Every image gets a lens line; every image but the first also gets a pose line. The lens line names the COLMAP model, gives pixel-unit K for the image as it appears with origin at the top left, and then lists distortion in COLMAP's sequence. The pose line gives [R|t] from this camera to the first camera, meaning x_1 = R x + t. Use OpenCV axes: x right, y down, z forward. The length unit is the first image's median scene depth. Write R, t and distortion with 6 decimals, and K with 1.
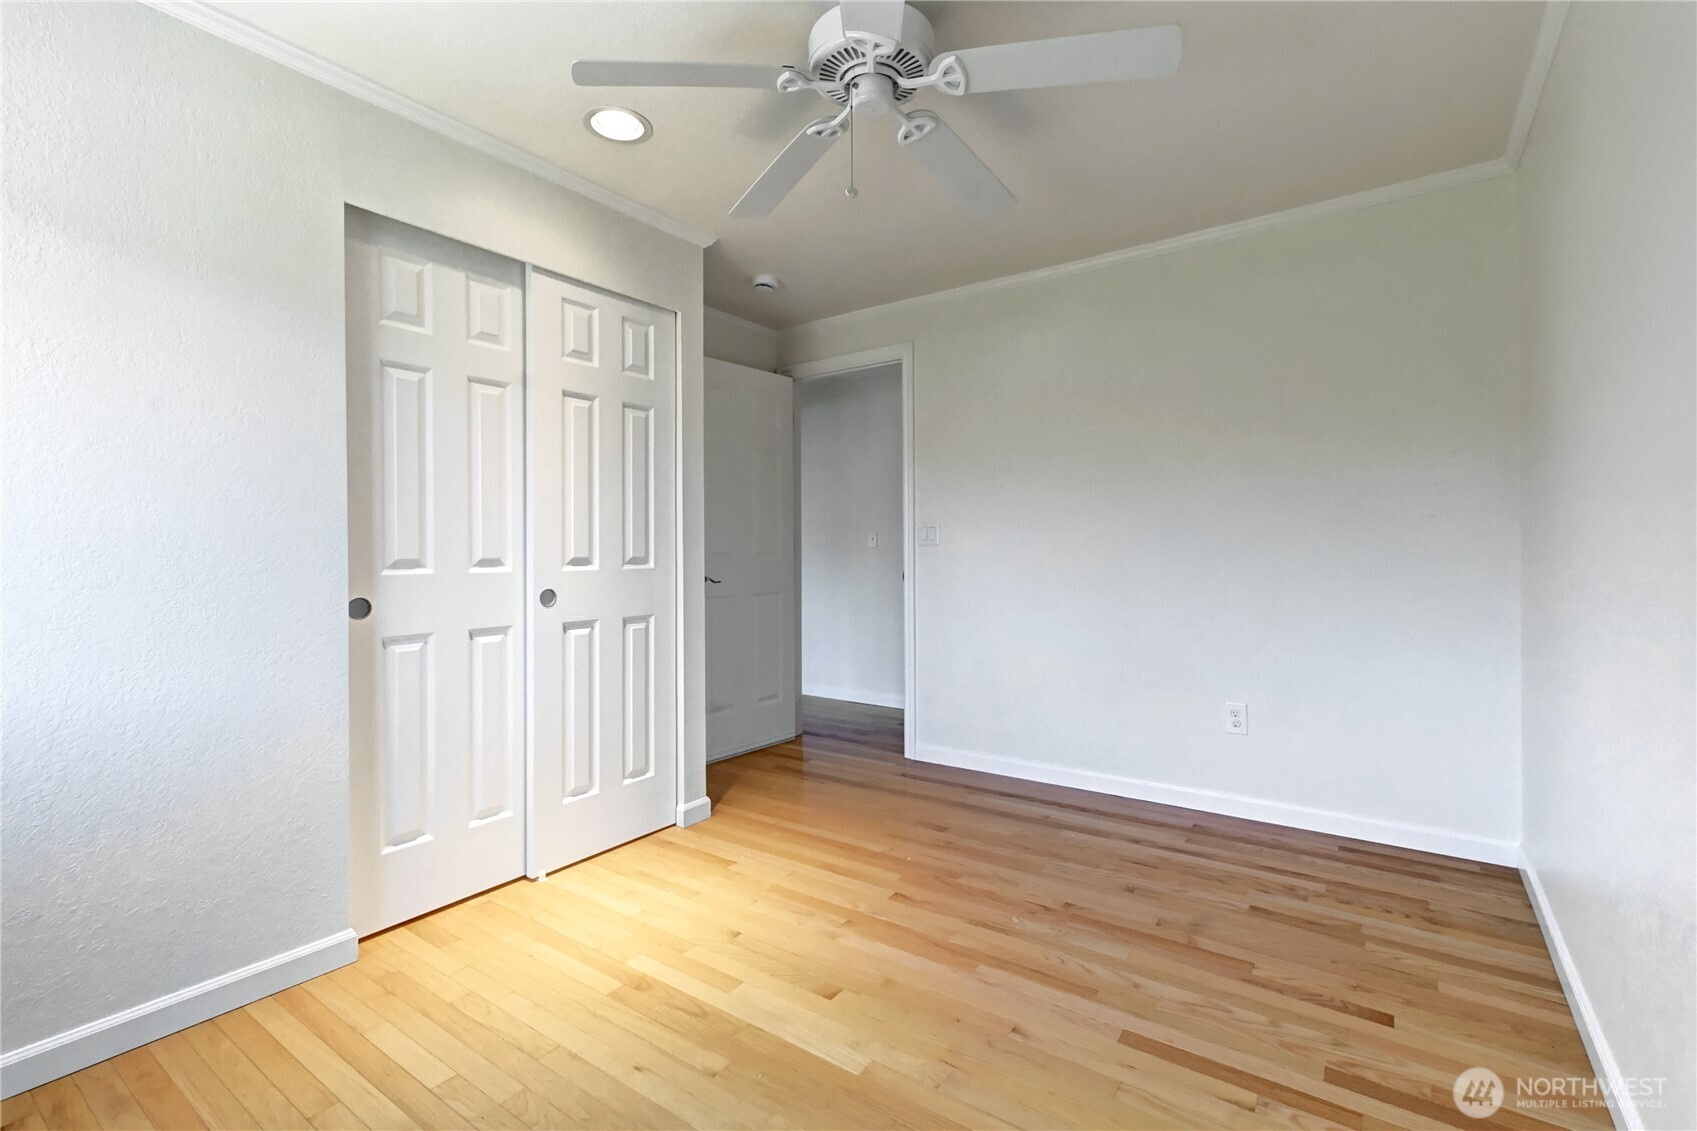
lens RADIAL K [[757.2, 0, 845.5], [0, 757.2, 562.6], [0, 0, 1]] dist [0.012525, 0.000083]
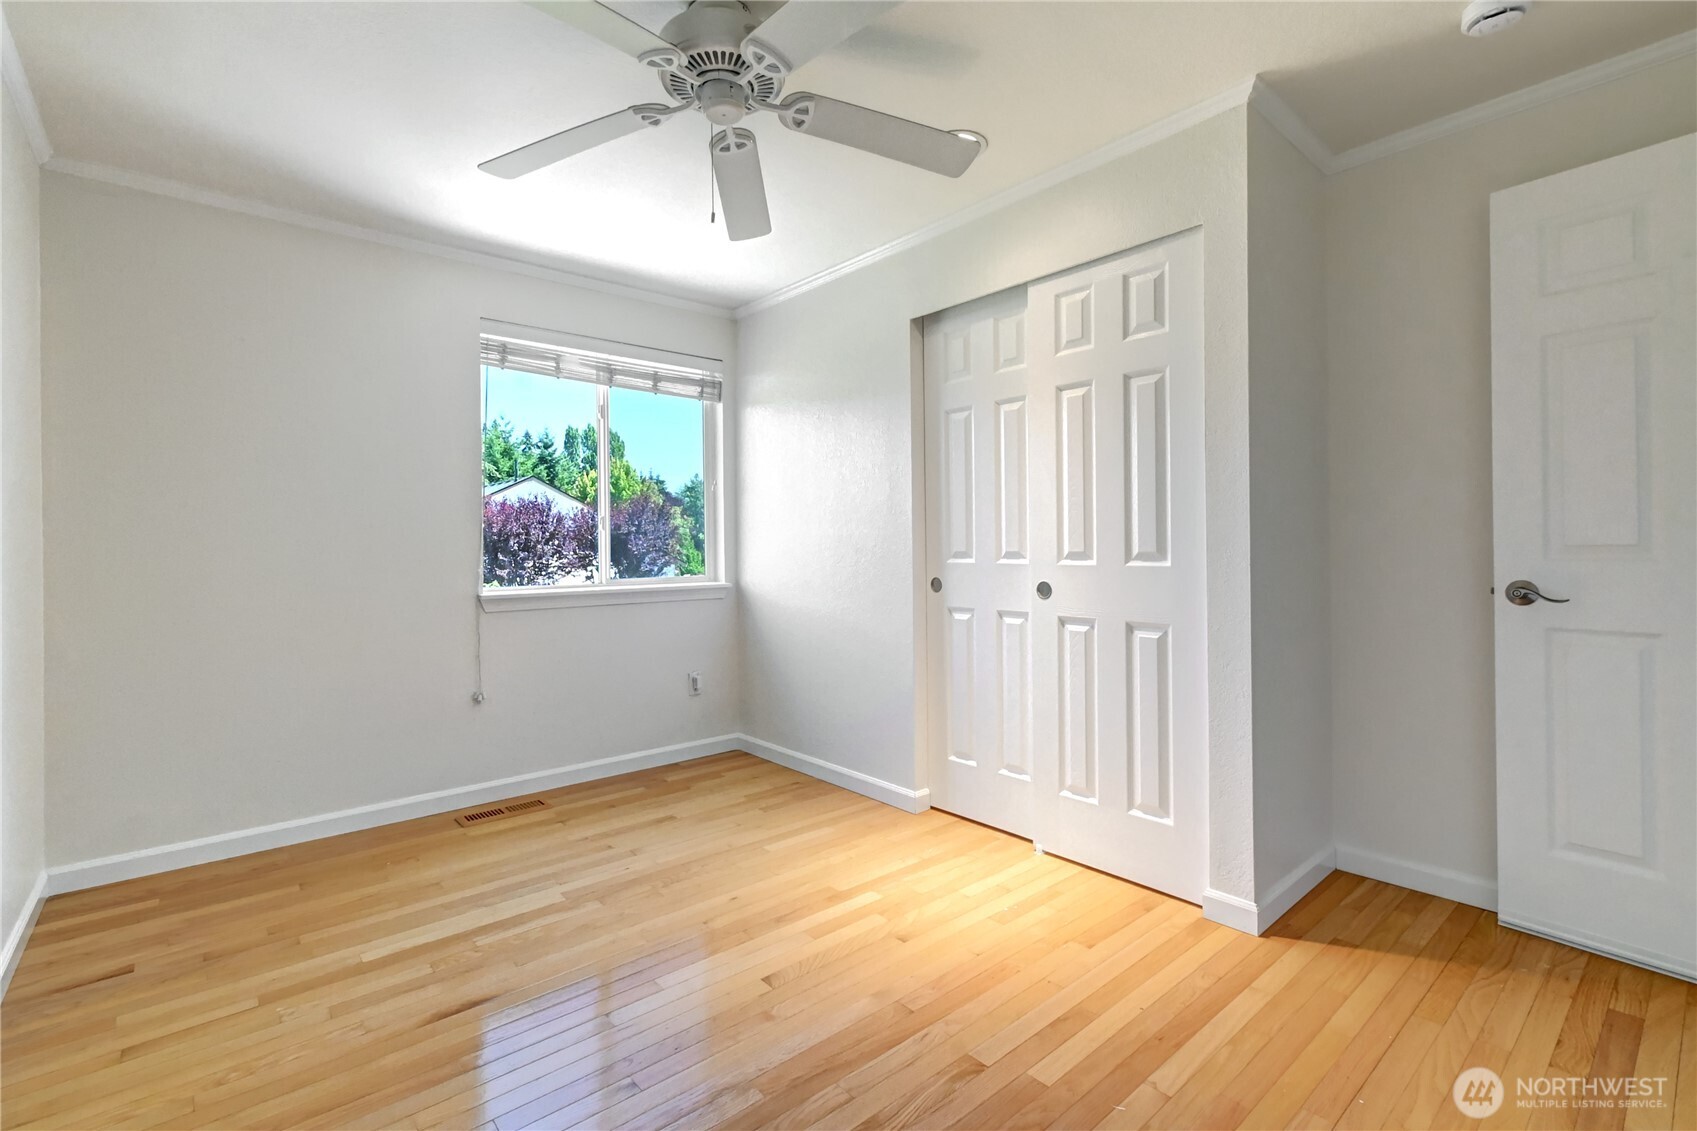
lens RADIAL K [[757.2, 0, 845.5], [0, 757.2, 562.6], [0, 0, 1]] dist [0.012525, 0.000083]
pose [[-0.231483, 0.026360, -0.972482, 0.731020], [-0.008966, 0.999533, 0.029227, -0.020667], [0.972798, 0.015485, -0.231138, 1.033395]]
